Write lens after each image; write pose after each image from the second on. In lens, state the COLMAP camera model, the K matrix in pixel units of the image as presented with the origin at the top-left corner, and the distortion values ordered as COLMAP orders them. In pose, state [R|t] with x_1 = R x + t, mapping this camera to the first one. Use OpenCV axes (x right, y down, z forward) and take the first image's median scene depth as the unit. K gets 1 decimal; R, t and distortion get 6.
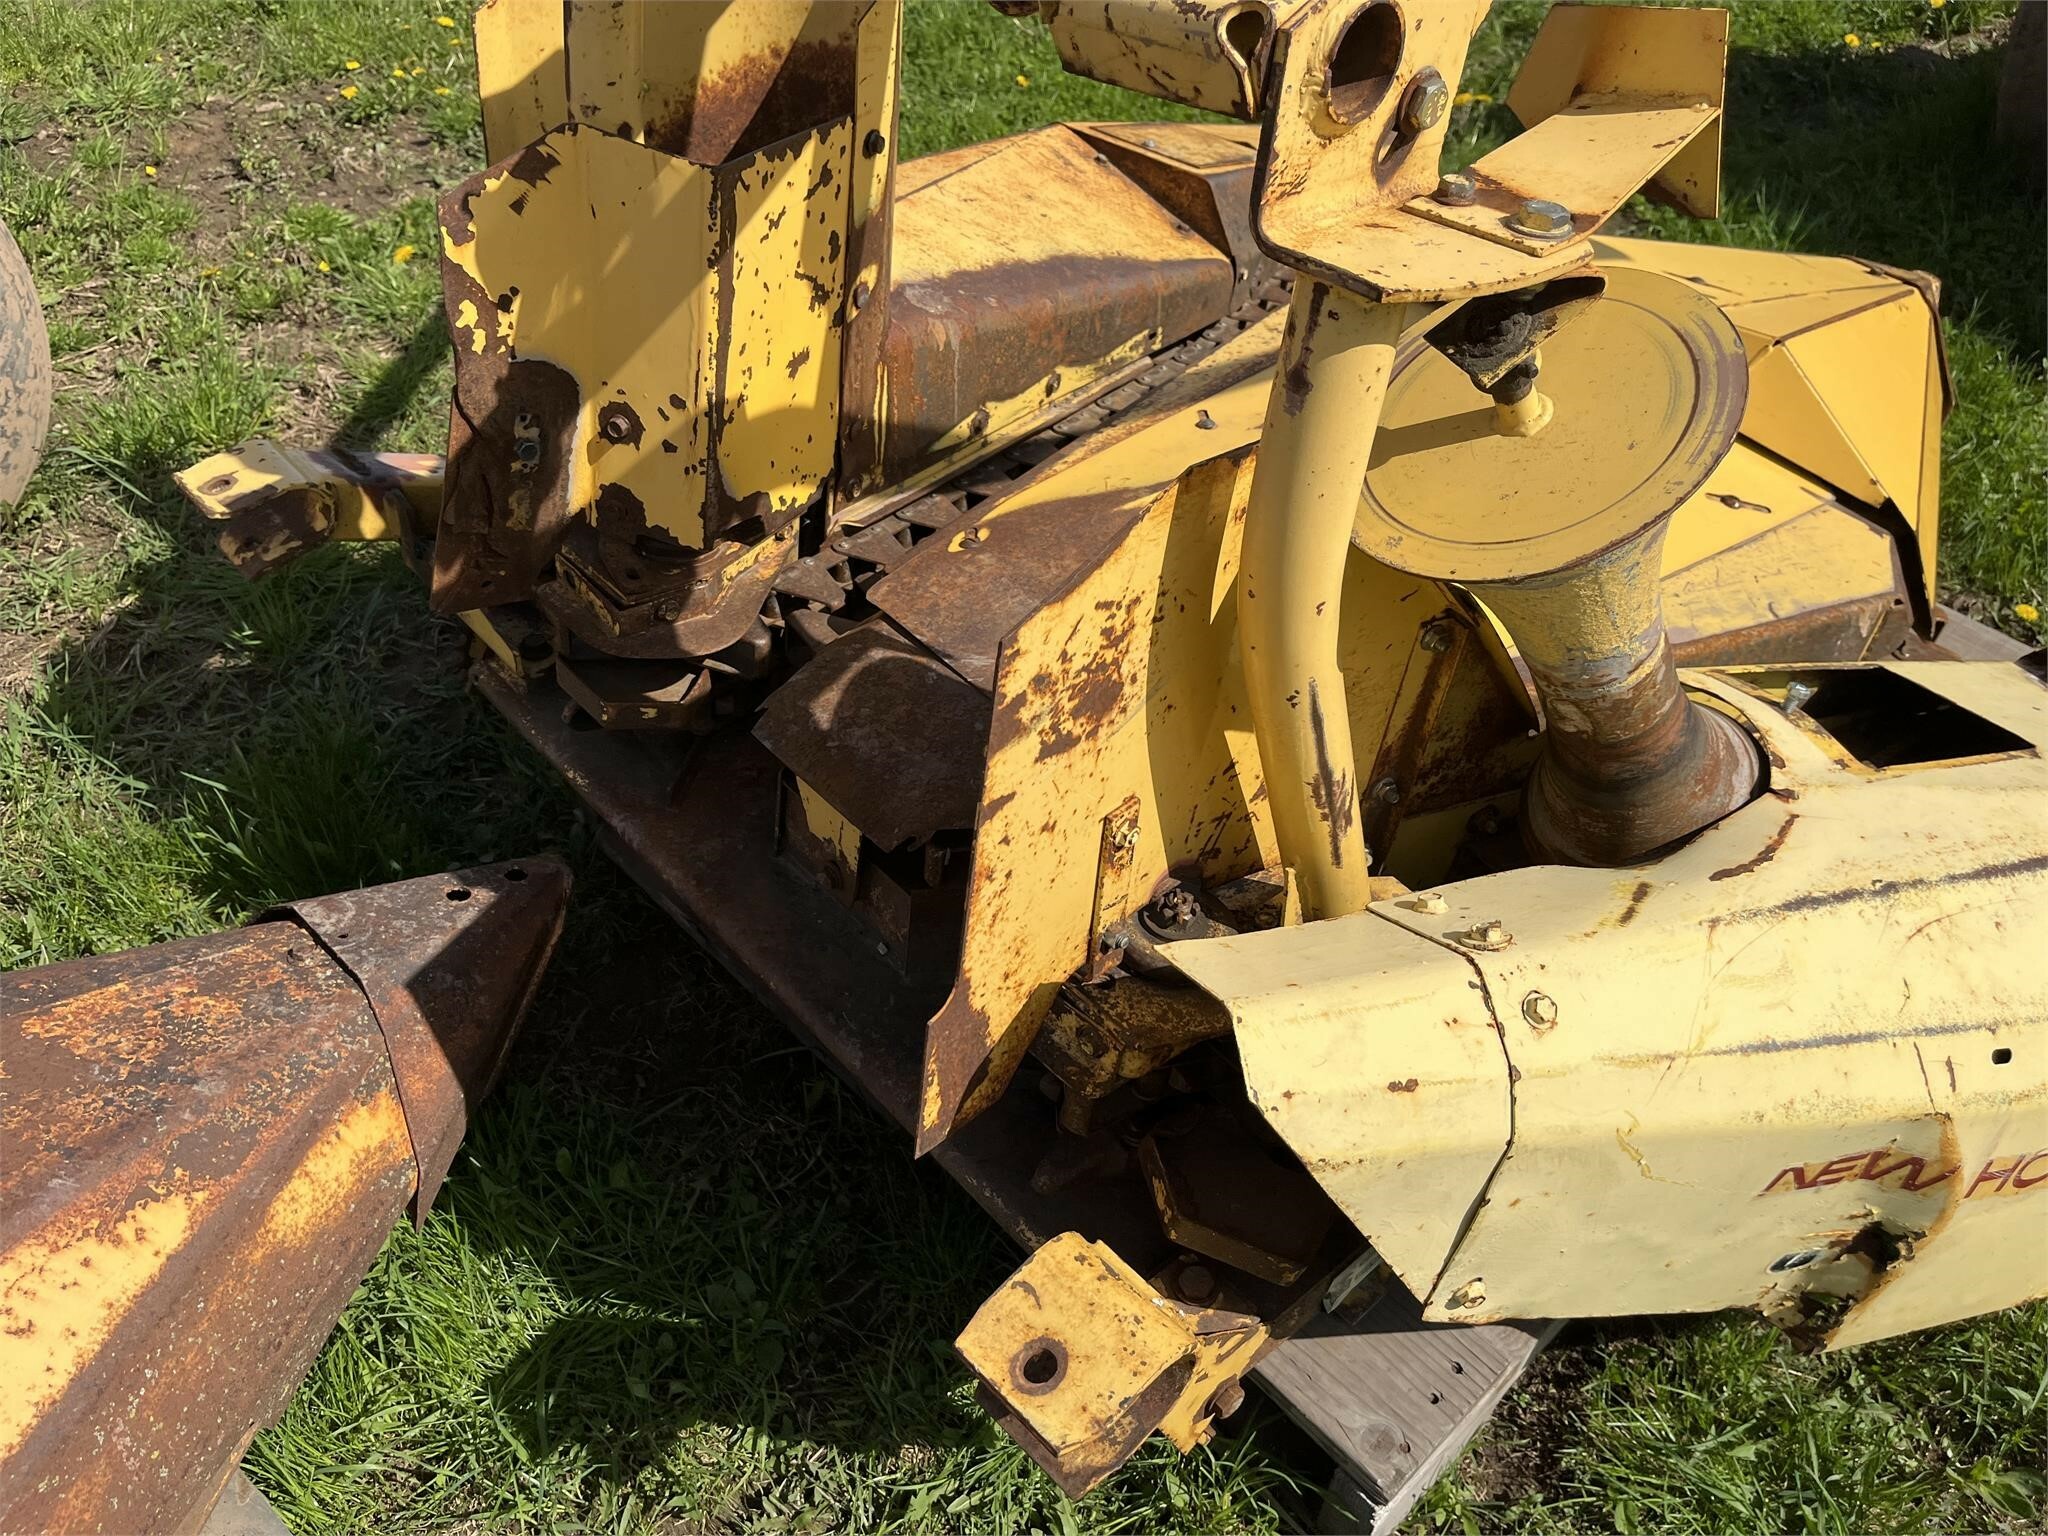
lens RADIAL K [[1561.4, 0, 1030.3], [0, 1561.4, 774.7], [0, 0, 1]] dist [0.058423, -0.092157]
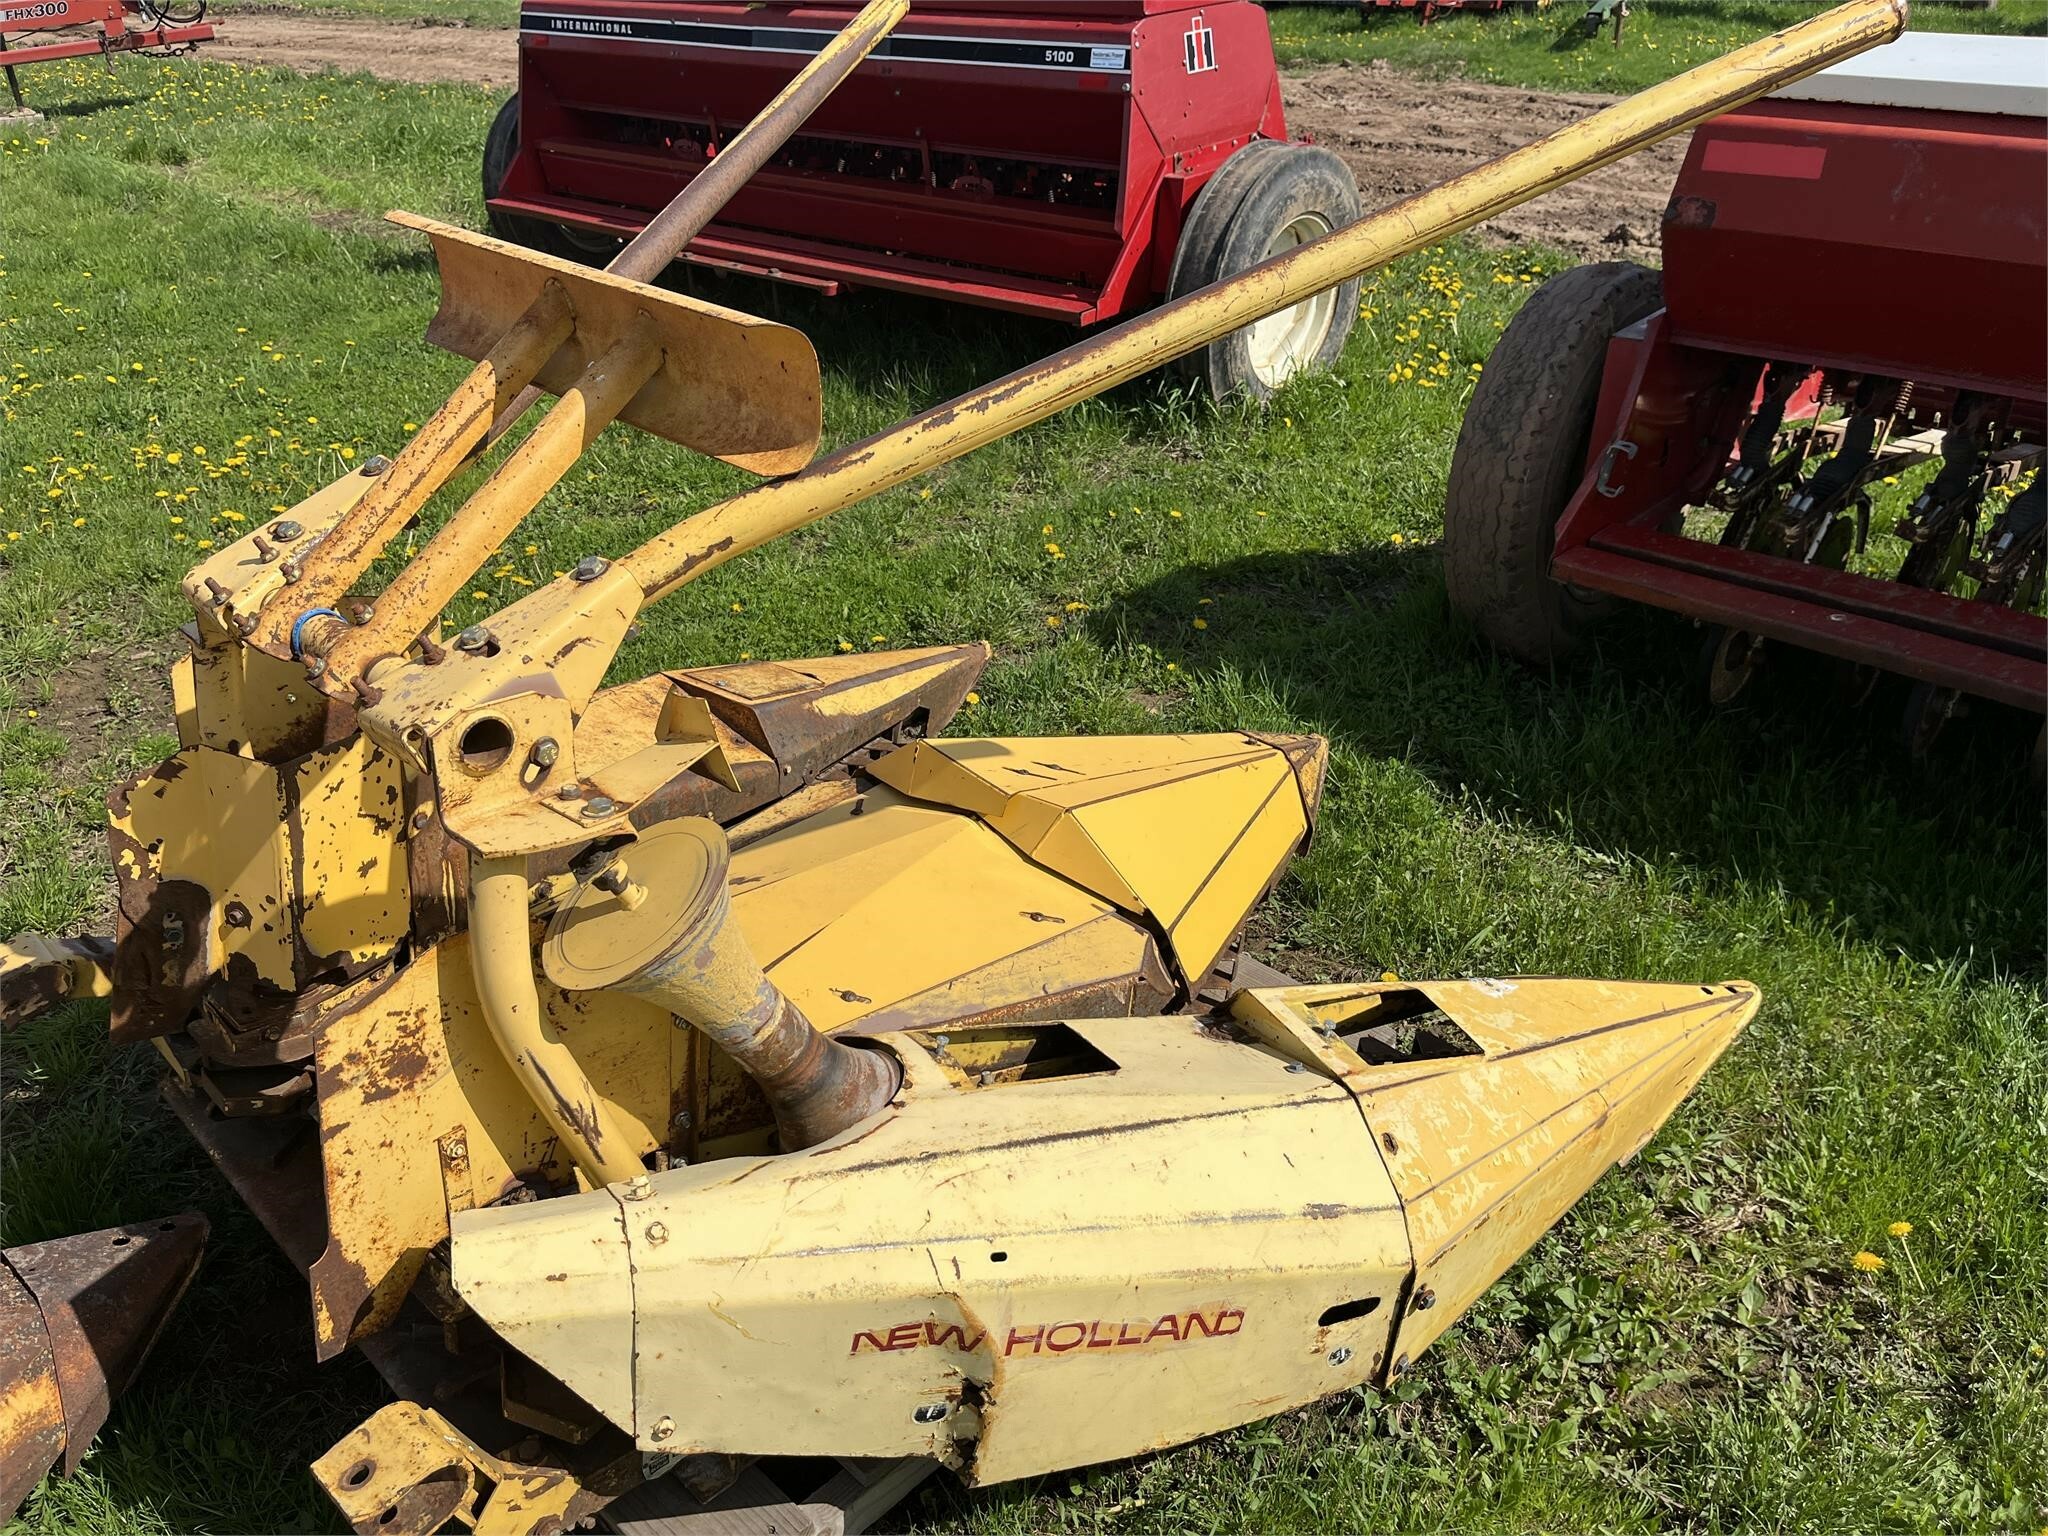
lens RADIAL K [[1561.4, 0, 1015.2], [0, 1561.4, 774.1], [0, 0, 1]] dist [0.058423, -0.092157]
pose [[0.998244, -0.053134, 0.026181, 0.479187], [0.058057, 0.965313, -0.254559, 0.085447], [-0.011747, 0.255632, 0.966703, -0.560636]]
